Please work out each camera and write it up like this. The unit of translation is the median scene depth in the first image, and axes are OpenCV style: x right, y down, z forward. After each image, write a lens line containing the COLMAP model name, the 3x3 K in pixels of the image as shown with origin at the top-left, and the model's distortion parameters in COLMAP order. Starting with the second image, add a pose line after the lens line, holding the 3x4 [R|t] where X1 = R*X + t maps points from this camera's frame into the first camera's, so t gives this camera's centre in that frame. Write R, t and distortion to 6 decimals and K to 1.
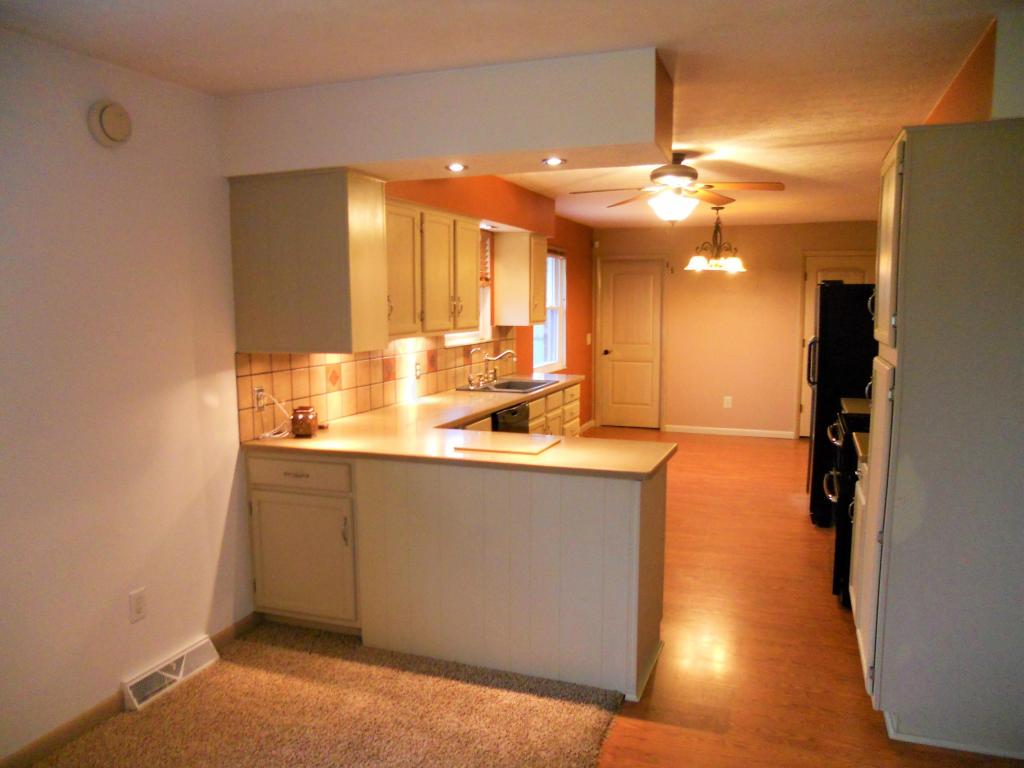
lens RADIAL K [[768.5, 0, 514.5], [0, 768.5, 394.0], [0, 0, 1]] dist [-0.066044, 0.004627]
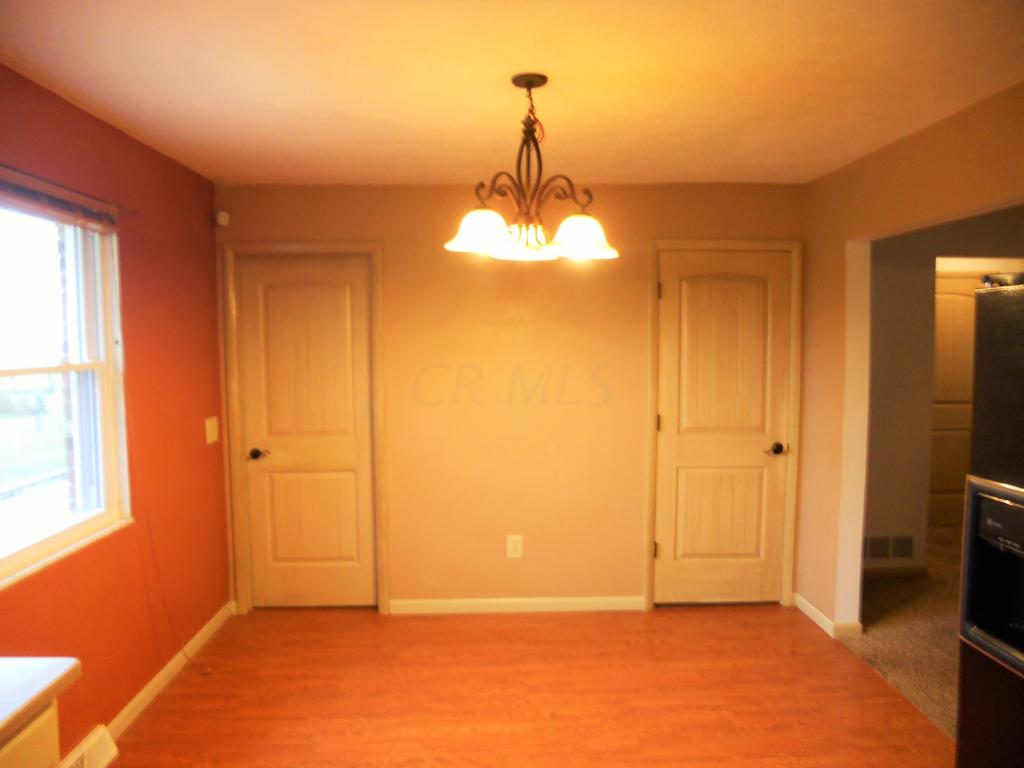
lens RADIAL K [[768.5, 0, 514.5], [0, 768.5, 394.0], [0, 0, 1]] dist [-0.066044, 0.004627]
pose [[0.926073, -0.032814, 0.375915, 0.097002], [0.051439, 0.997890, -0.039613, -0.067238], [-0.373822, 0.056021, 0.925807, 0.538221]]
